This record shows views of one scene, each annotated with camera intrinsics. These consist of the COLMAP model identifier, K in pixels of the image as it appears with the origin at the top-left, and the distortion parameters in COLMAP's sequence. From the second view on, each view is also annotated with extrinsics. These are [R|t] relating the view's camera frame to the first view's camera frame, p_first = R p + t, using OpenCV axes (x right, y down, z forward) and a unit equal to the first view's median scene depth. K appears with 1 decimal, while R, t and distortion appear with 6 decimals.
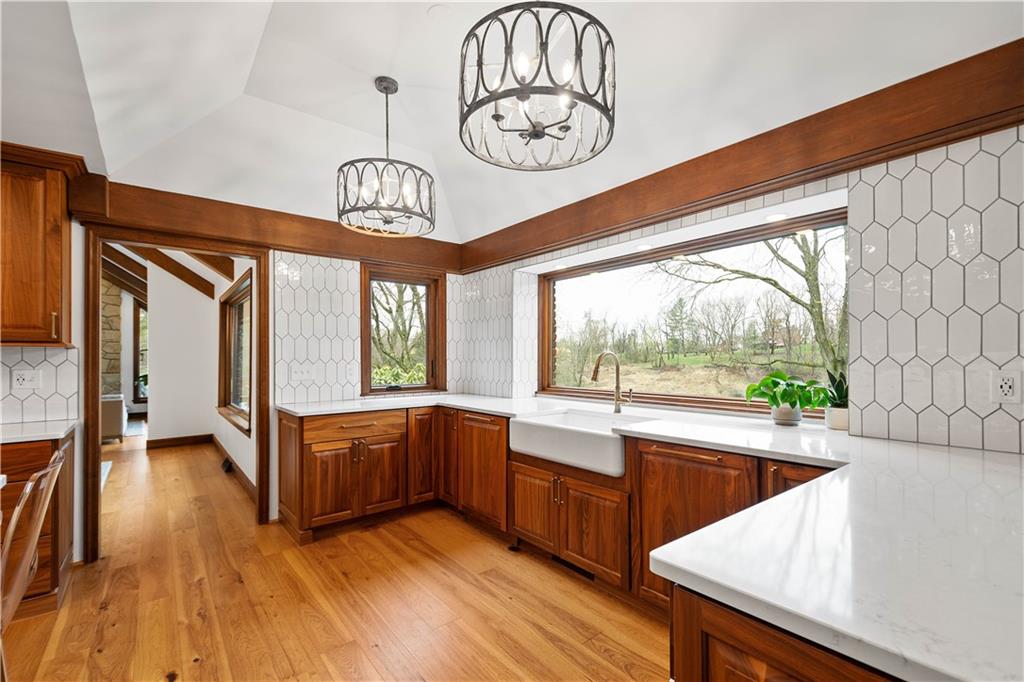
lens RADIAL K [[447.4, 0, 513.1], [0, 447.4, 355.1], [0, 0, 1]] dist [0.013343, -0.002418]
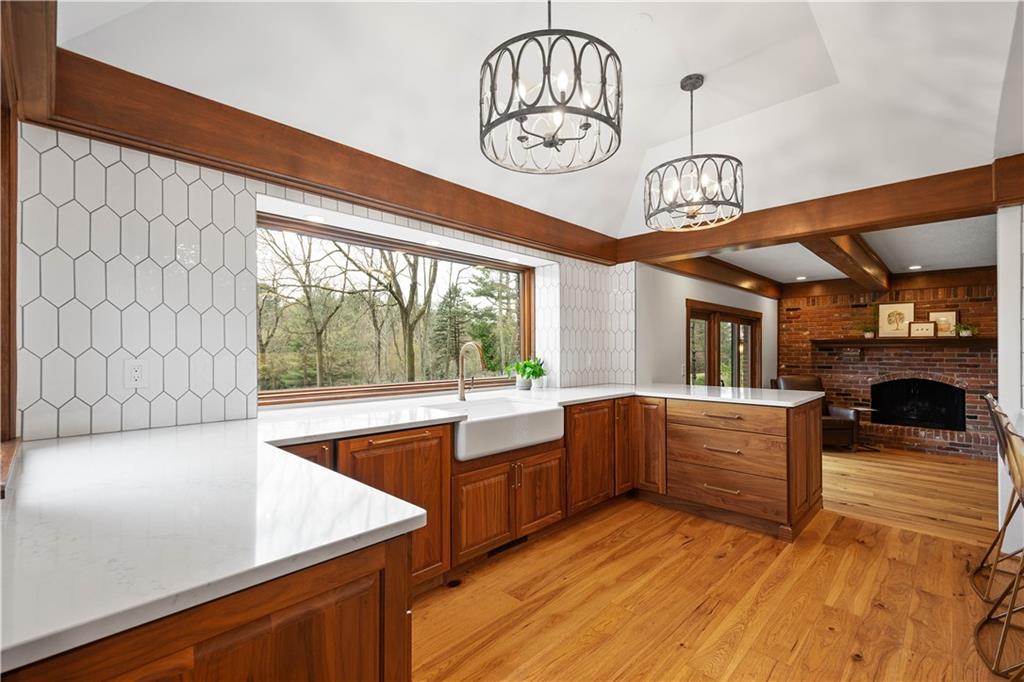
lens RADIAL K [[447.4, 0, 515.2], [0, 447.4, 349.8], [0, 0, 1]] dist [0.013343, -0.002418]
pose [[-0.128950, 0.001266, 0.991650, -0.838059], [-0.011270, 0.999933, -0.002742, 0.010859], [-0.991587, -0.011530, -0.128927, 1.024212]]
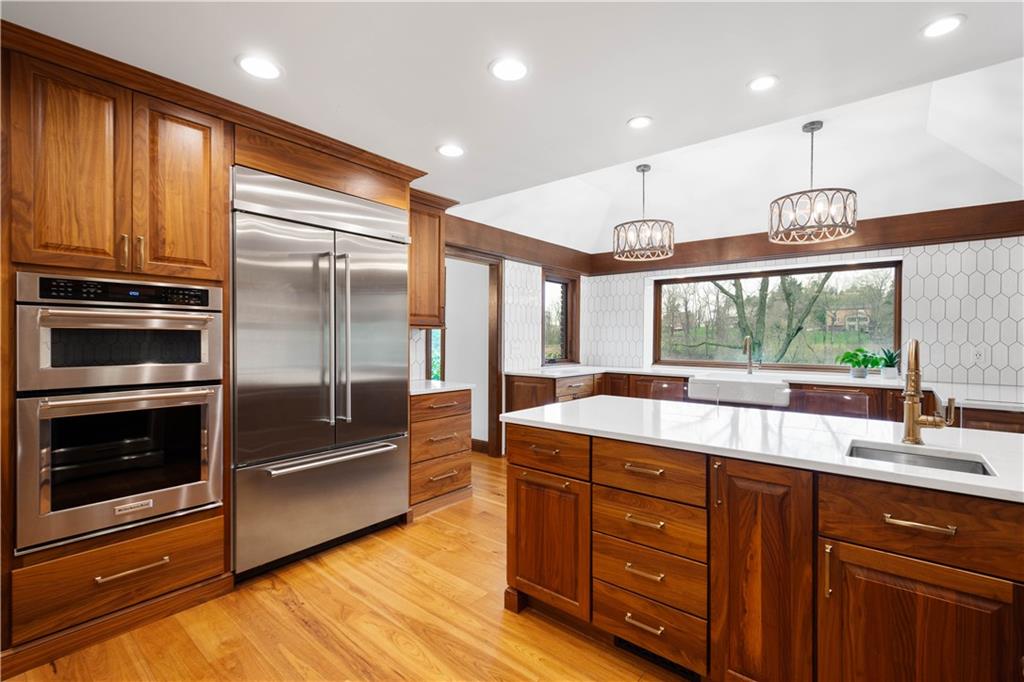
lens RADIAL K [[447.4, 0, 521.6], [0, 447.4, 339.7], [0, 0, 1]] dist [0.013343, -0.002418]
pose [[0.980174, 0.008221, 0.197968, -0.912272], [-0.010098, 0.999913, 0.008477, -0.001011], [-0.197881, -0.010308, 0.980172, -0.433483]]
